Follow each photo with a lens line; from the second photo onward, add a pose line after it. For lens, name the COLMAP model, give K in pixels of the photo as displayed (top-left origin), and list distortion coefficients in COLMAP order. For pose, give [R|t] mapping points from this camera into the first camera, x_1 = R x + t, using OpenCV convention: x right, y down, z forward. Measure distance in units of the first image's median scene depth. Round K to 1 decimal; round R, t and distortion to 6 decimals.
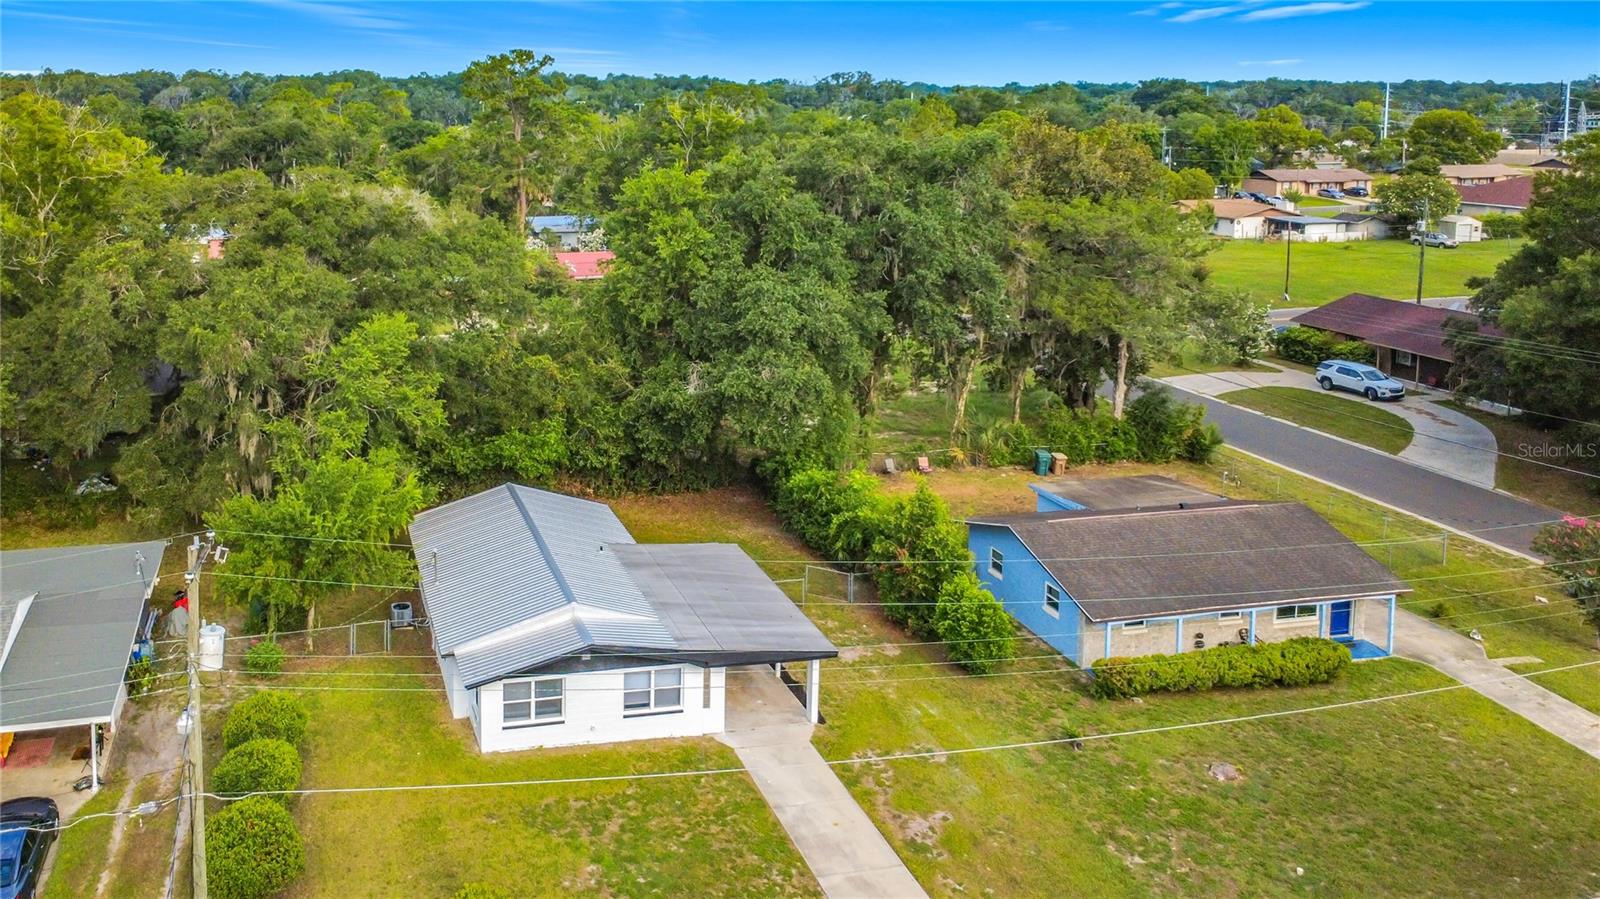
lens RADIAL K [[1235.0, 0, 543.5], [0, 1235.0, 228.7], [0, 0, 1]] dist [-0.004580, 0.007092]
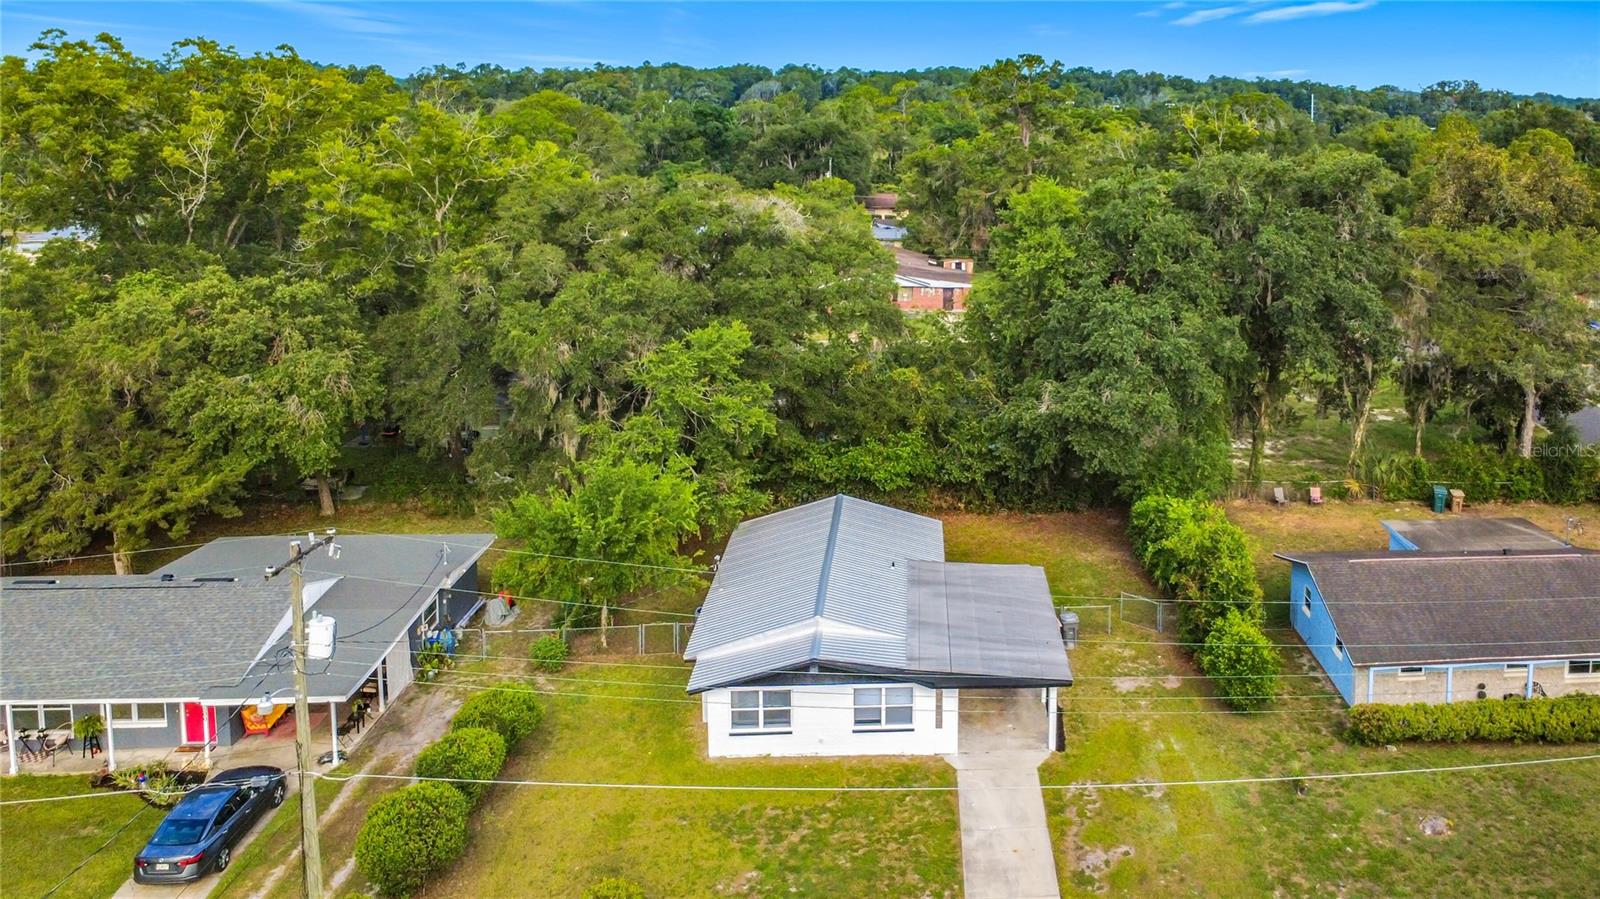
lens RADIAL K [[1262.6, 0, 1043.6], [0, 1262.6, 241.2], [0, 0, 1]] dist [-0.022778, -0.001049]
pose [[0.995555, 0.029910, -0.089305, 0.263636], [-0.029155, 0.999527, 0.009745, -0.018241], [0.089554, -0.007098, 0.995957, -0.008407]]
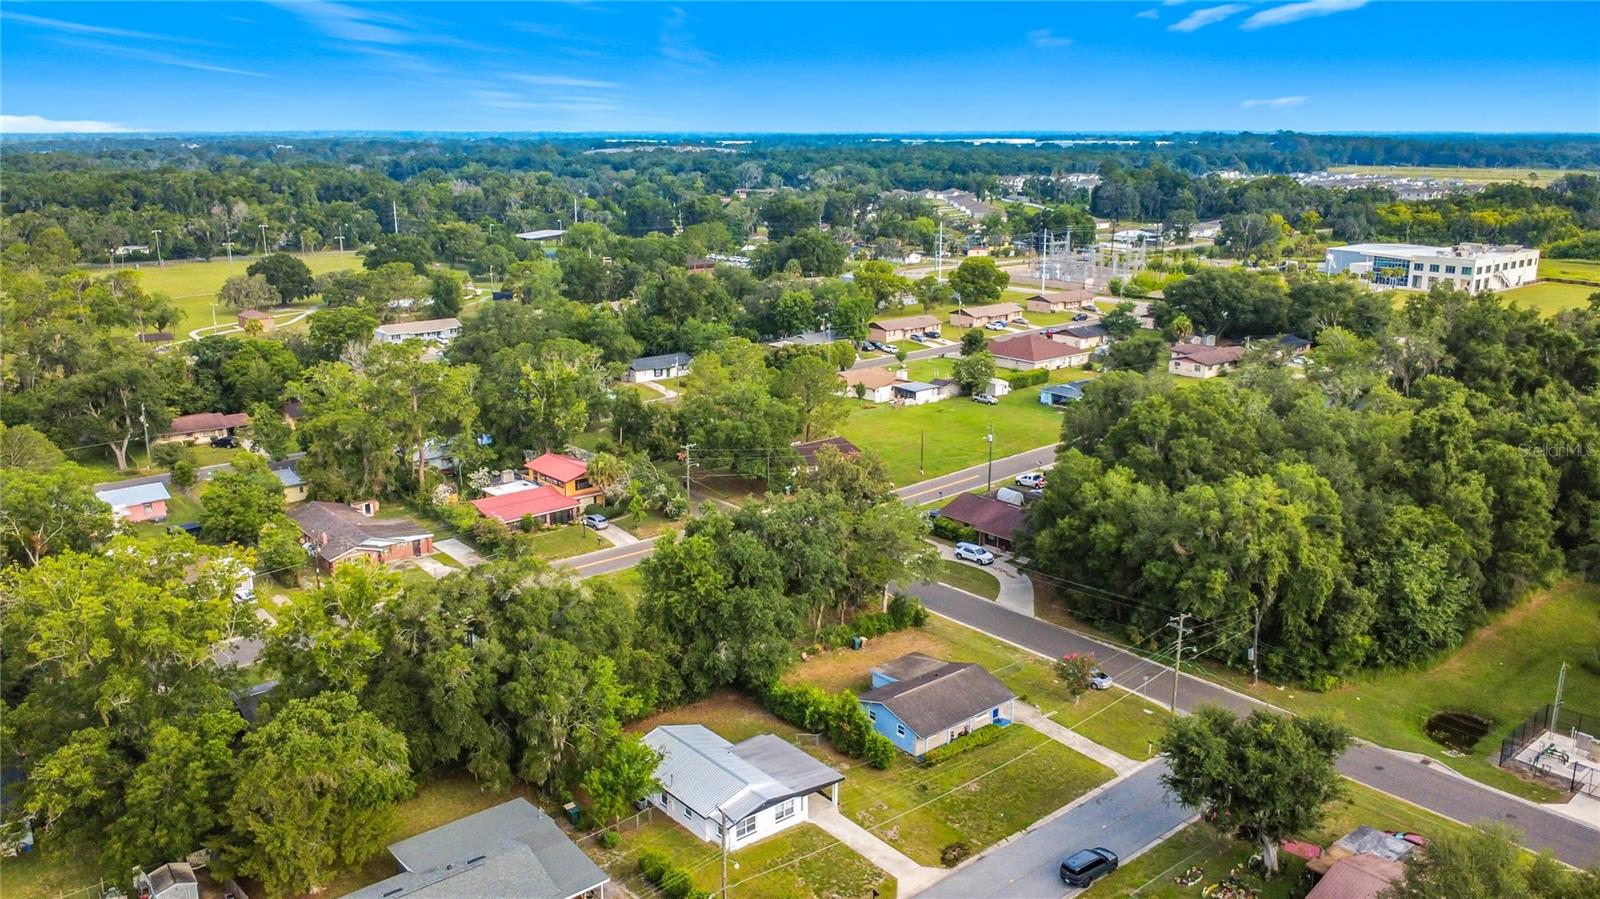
lens RADIAL K [[1219.3, 0, 800.0], [0, 1219.3, 458.0], [0, 0, 1]] dist [-0.003395, -0.003280]
pose [[0.875583, -0.122892, 0.467174, -0.840826], [0.051767, 0.985401, 0.162191, -0.645640], [-0.480285, -0.117828, 0.869162, -0.956603]]
